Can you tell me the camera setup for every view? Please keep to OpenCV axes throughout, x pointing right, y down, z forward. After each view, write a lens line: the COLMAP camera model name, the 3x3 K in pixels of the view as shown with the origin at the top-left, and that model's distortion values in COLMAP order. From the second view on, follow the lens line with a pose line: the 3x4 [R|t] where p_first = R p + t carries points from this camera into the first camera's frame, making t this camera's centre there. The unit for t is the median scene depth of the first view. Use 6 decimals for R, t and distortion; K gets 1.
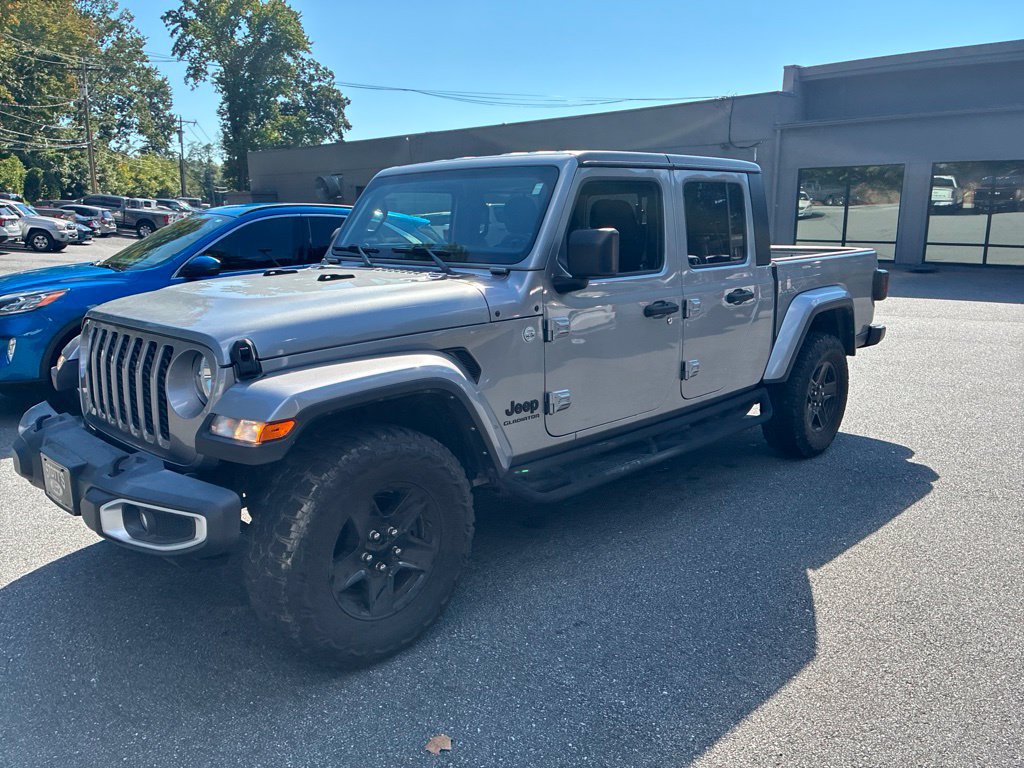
lens RADIAL K [[779.8, 0, 514.7], [0, 779.8, 399.2], [0, 0, 1]] dist [0.046223, -0.058868]
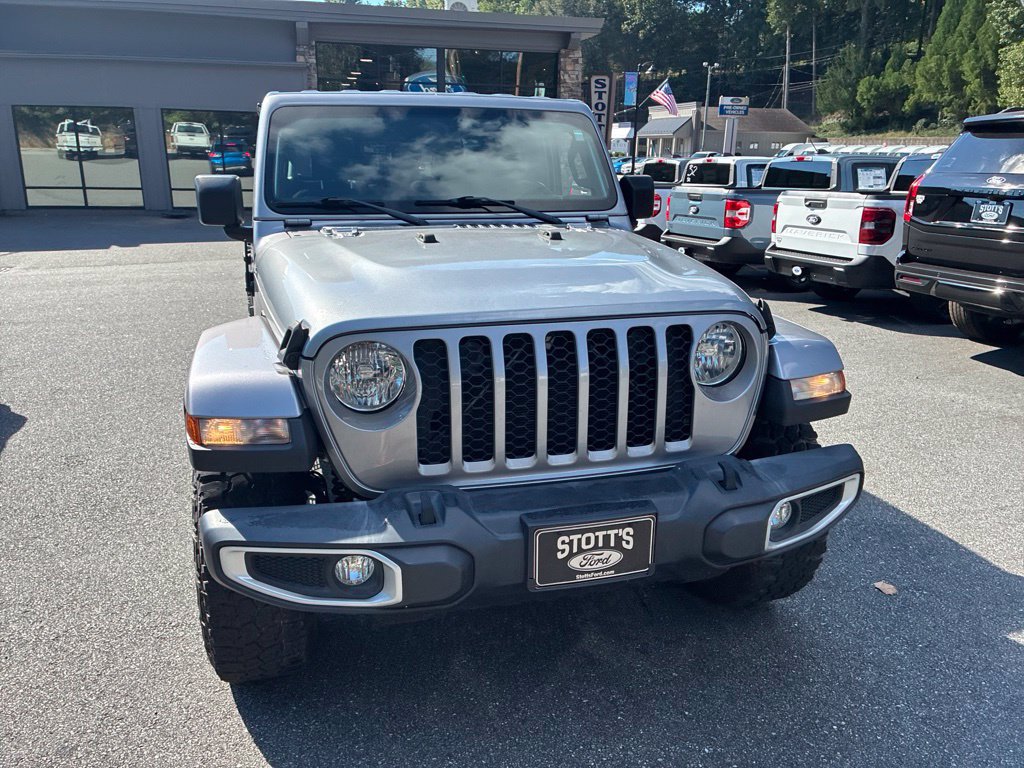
lens RADIAL K [[774.1, 0, 515.0], [0, 774.1, 402.6], [0, 0, 1]] dist [0.050471, -0.067800]
pose [[0.487009, -0.240197, 0.839719, -0.908736], [0.176711, 0.968654, 0.174591, -0.121187], [-0.855334, 0.063360, 0.514189, 0.548165]]
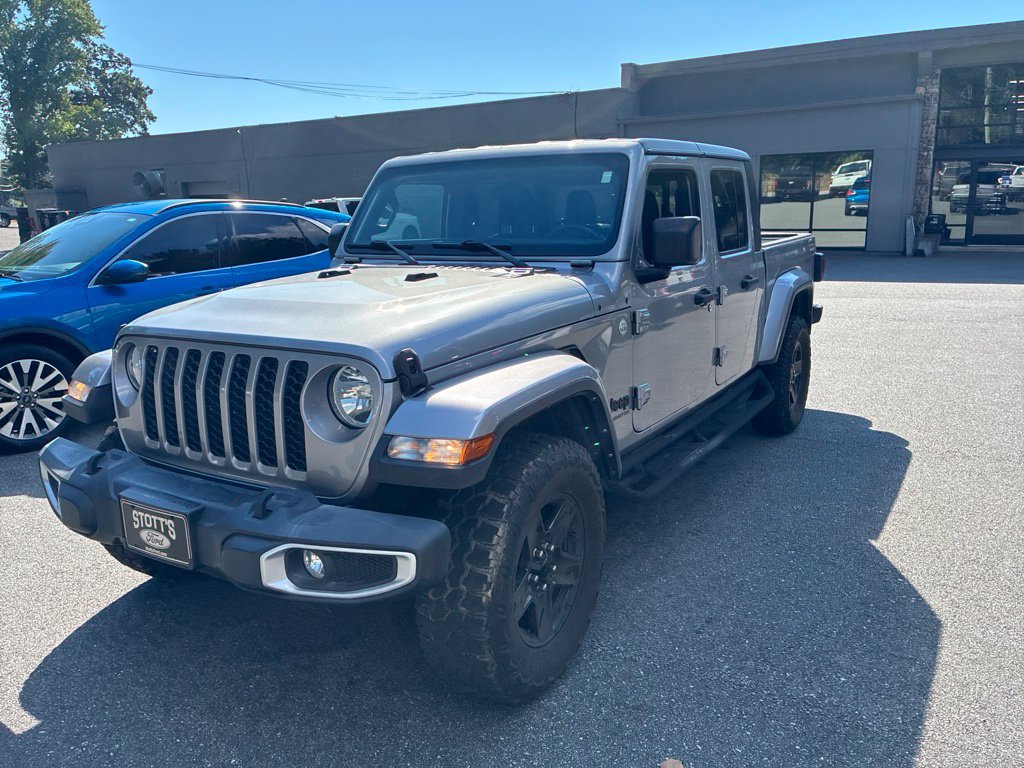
lens RADIAL K [[779.8, 0, 510.3], [0, 779.8, 390.5], [0, 0, 1]] dist [0.046223, -0.058868]
pose [[0.974525, -0.067272, 0.213952, -0.300322], [0.067991, 0.997678, 0.004006, -0.017757], [-0.213724, 0.010643, 0.976836, 0.081456]]
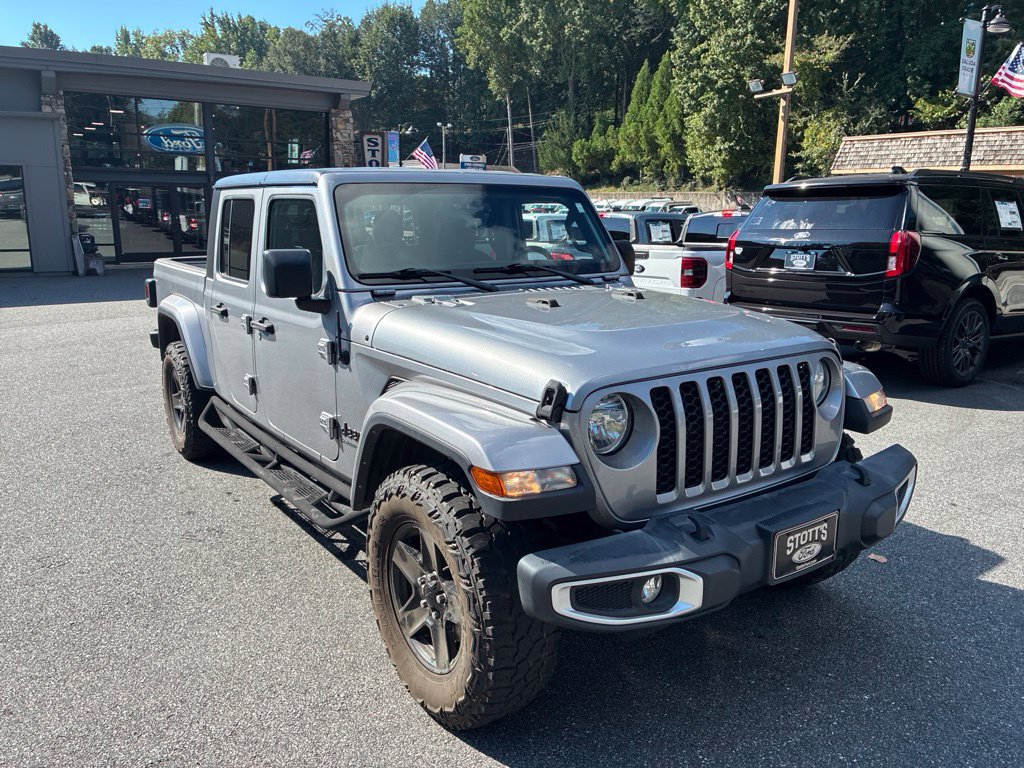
lens RADIAL K [[774.1, 0, 515.9], [0, 774.1, 381.5], [0, 0, 1]] dist [0.050471, -0.067800]
pose [[0.174189, -0.192882, 0.965637, -1.122003], [0.211997, 0.964979, 0.154508, -0.211834], [-0.961621, 0.177799, 0.208979, 0.858498]]
